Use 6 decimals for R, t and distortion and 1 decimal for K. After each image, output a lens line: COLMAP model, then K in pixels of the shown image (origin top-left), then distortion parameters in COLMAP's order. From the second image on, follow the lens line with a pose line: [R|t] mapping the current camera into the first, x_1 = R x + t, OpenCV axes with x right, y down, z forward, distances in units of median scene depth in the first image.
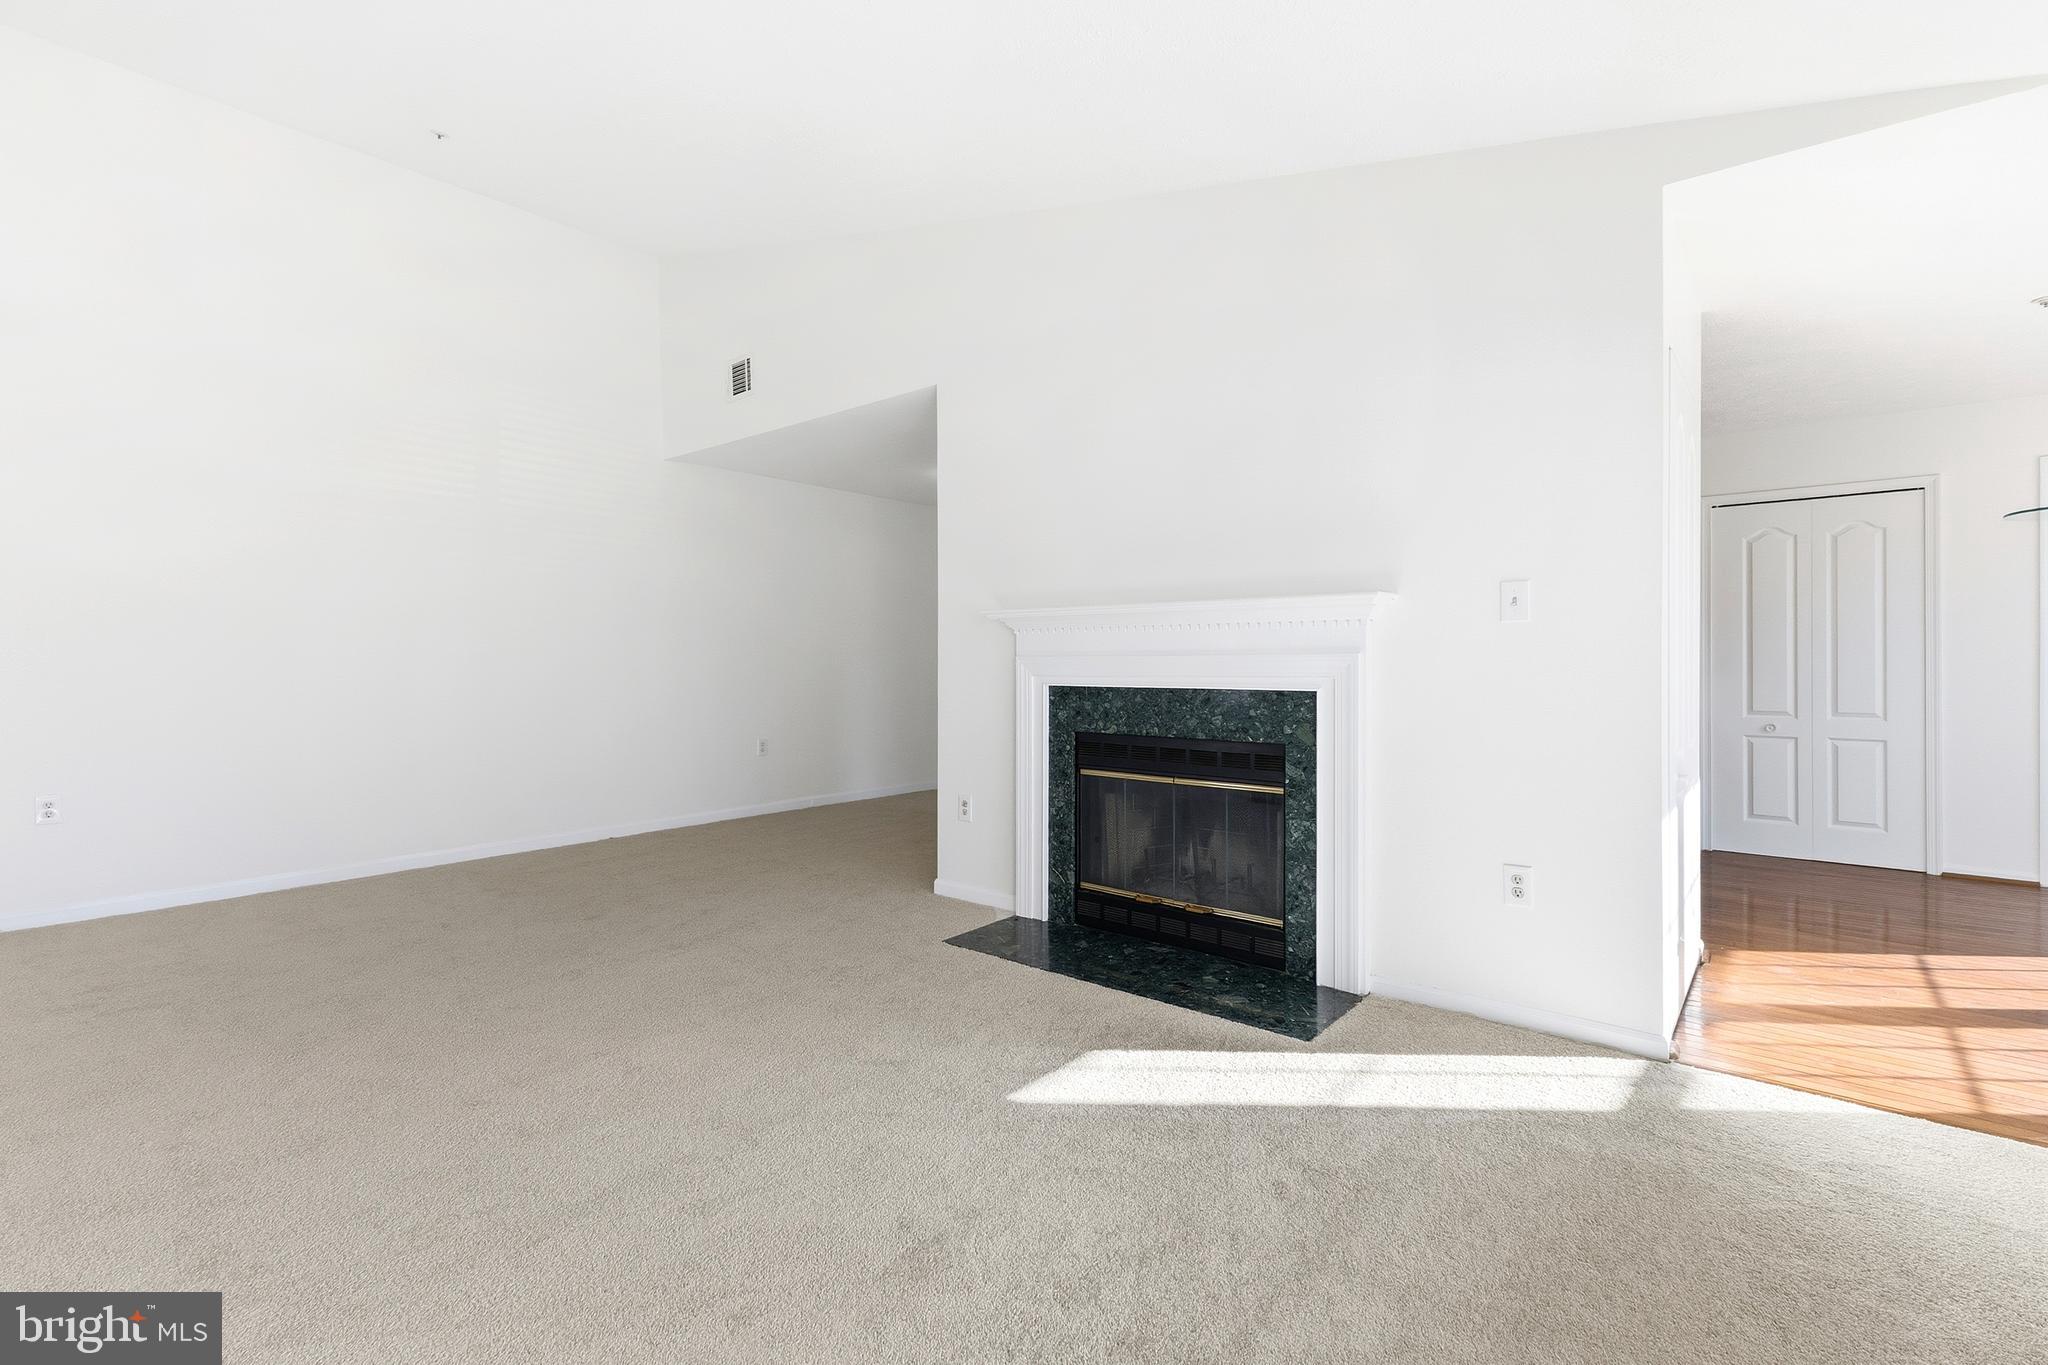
lens RADIAL K [[897.0, 0, 1033.1], [0, 897.0, 661.5], [0, 0, 1]] dist [0.013095, -0.003947]
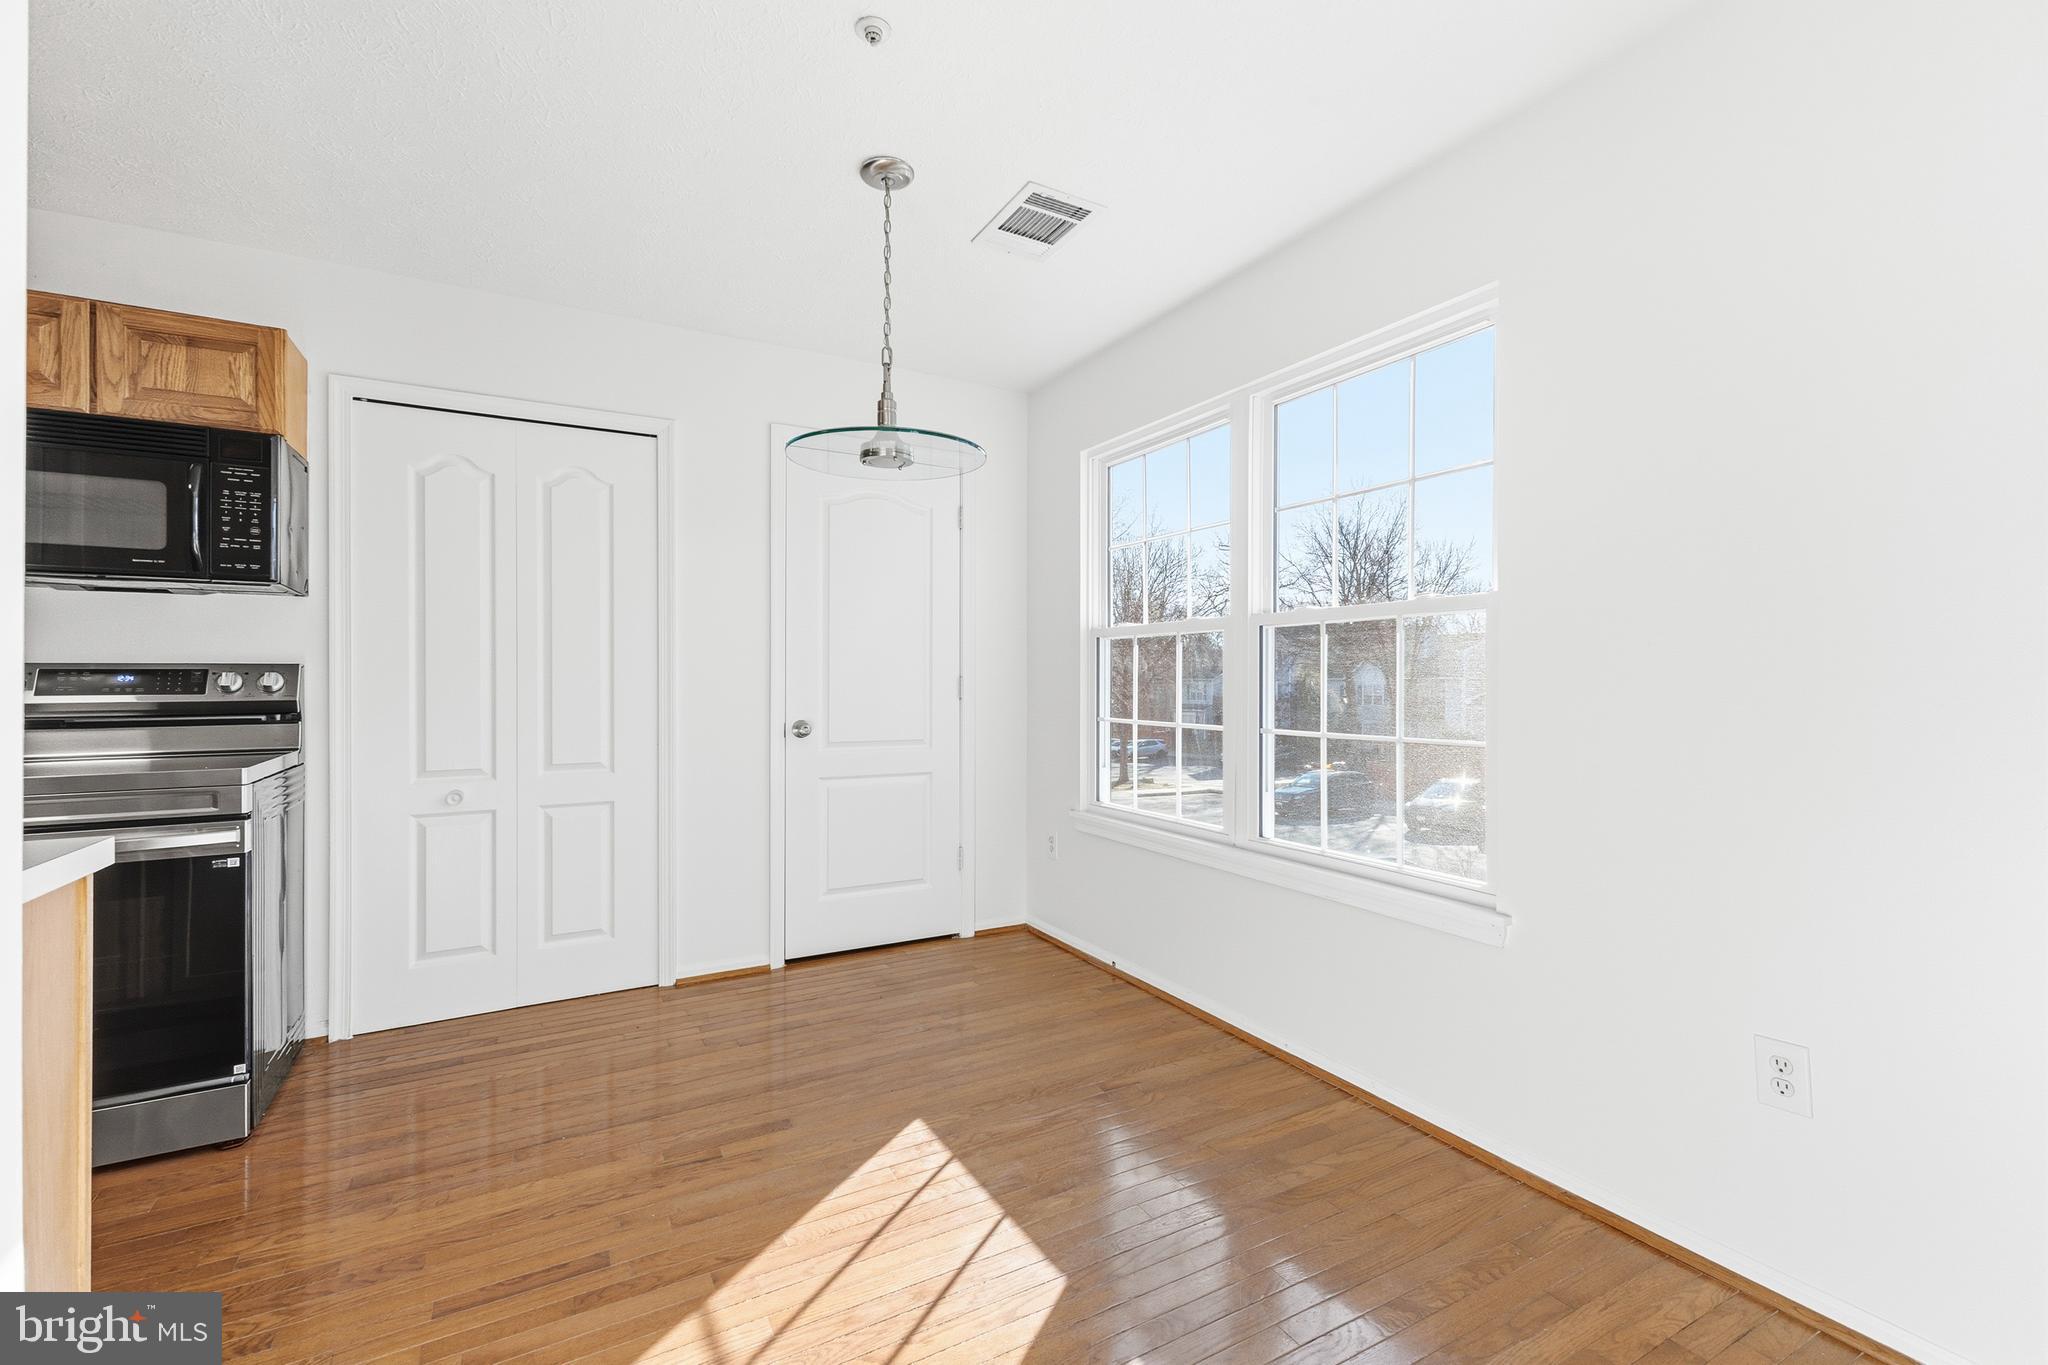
lens RADIAL K [[897.0, 0, 1038.1], [0, 897.0, 677.8], [0, 0, 1]] dist [0.013095, -0.003947]
pose [[0.372186, 0.000071, 0.928158, 0.573995], [-0.000699, 1.000000, 0.000203, -0.006334], [-0.928158, -0.000724, 0.372186, 0.598090]]
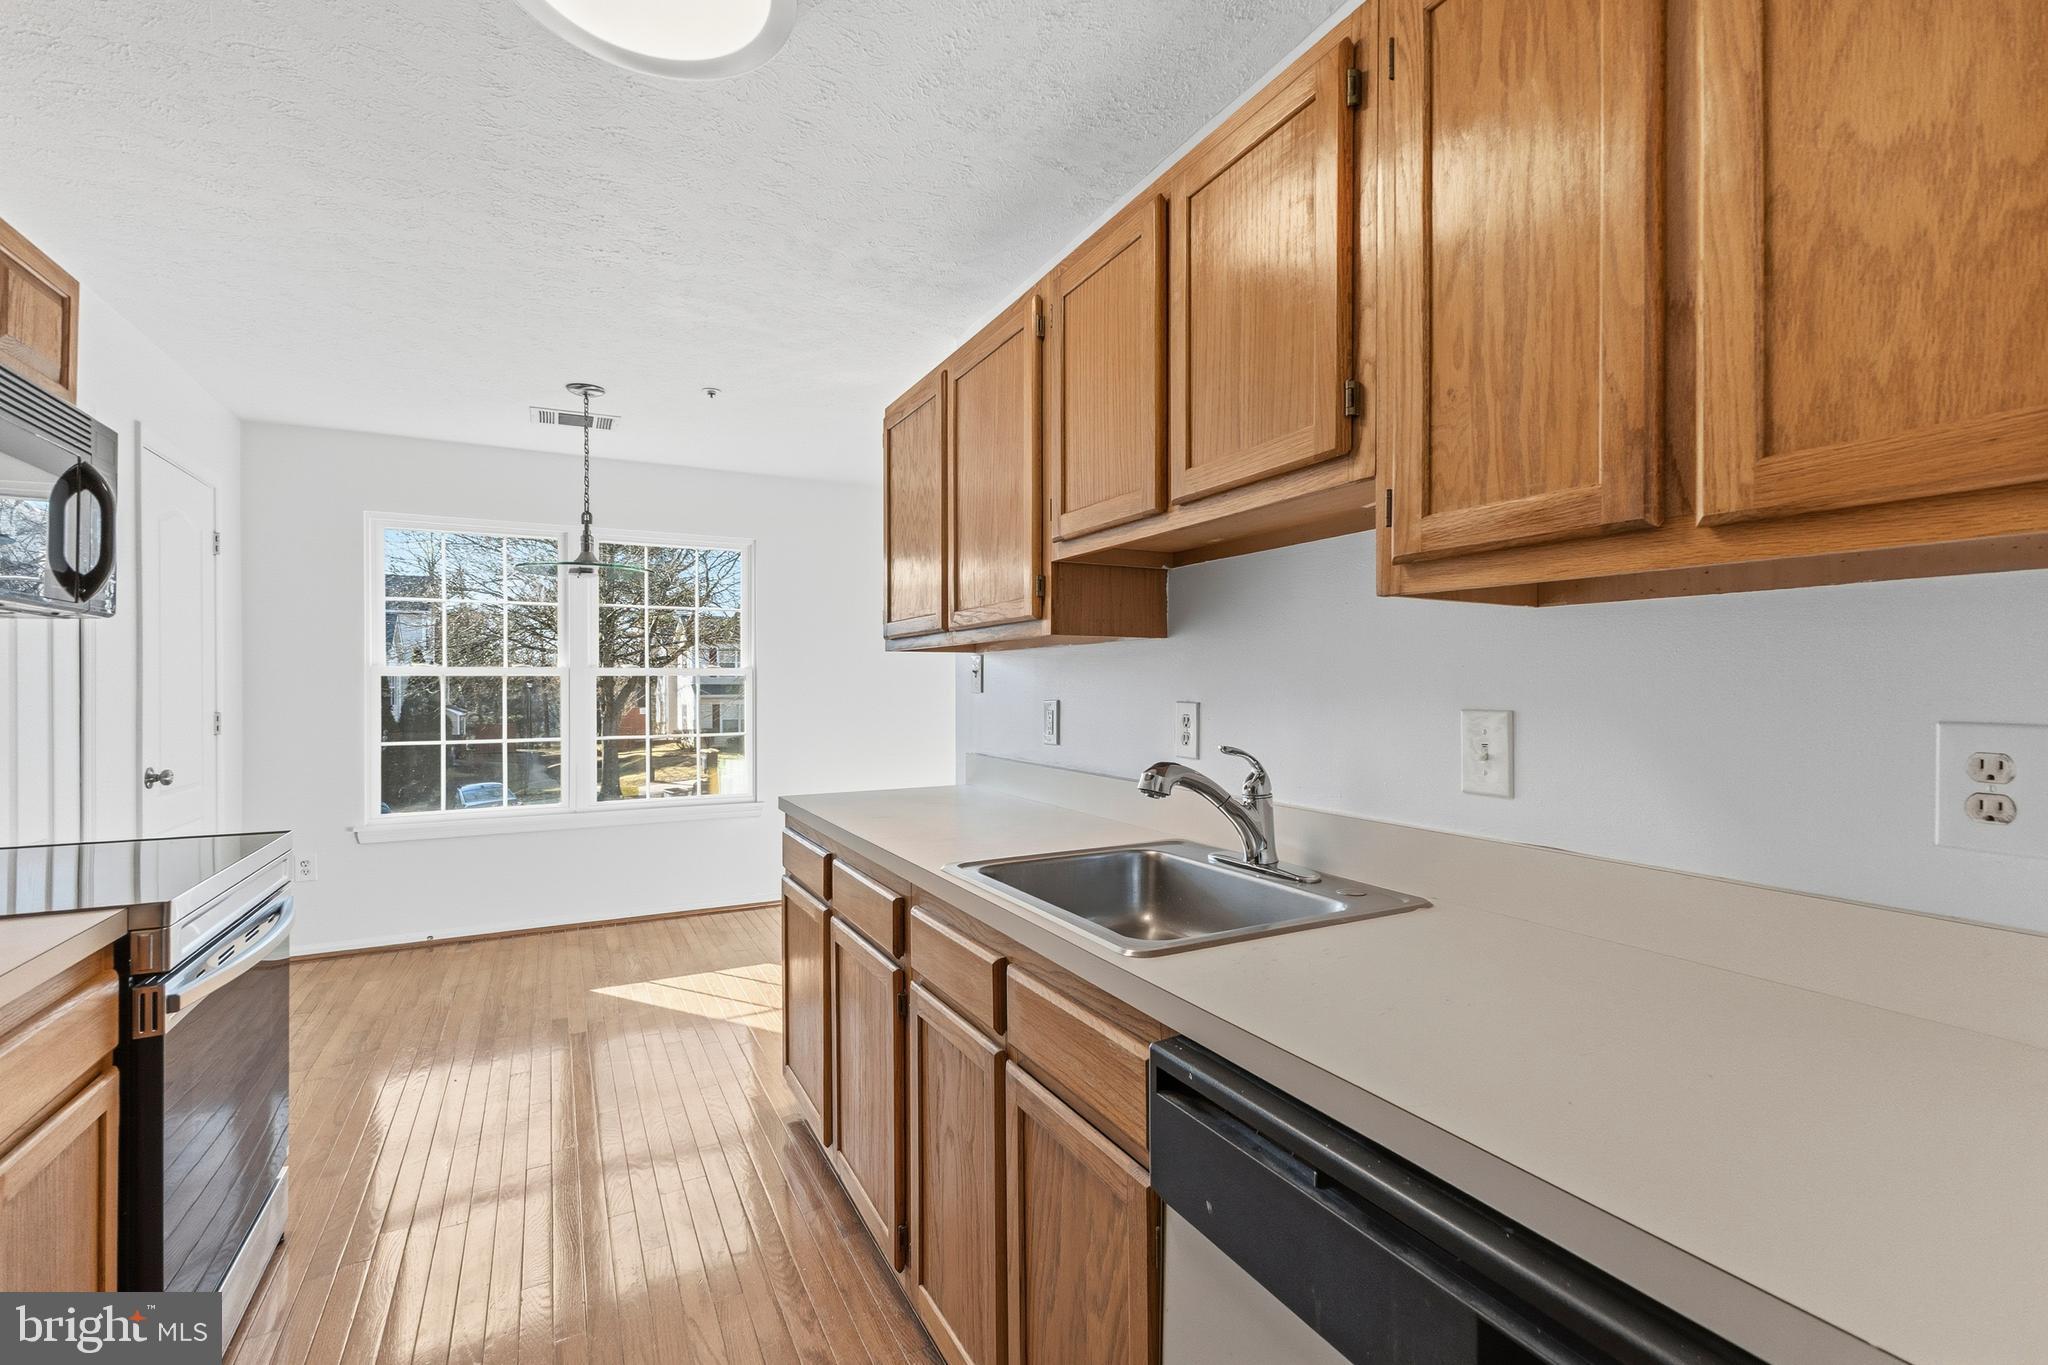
lens RADIAL K [[897.0, 0, 1029.0], [0, 897.0, 677.3], [0, 0, 1]] dist [0.013095, -0.003947]
pose [[-0.919502, 0.006387, 0.393033, 0.295373], [0.004490, 0.999973, -0.005745, -0.036135], [-0.393059, -0.003518, -0.919506, 1.629364]]
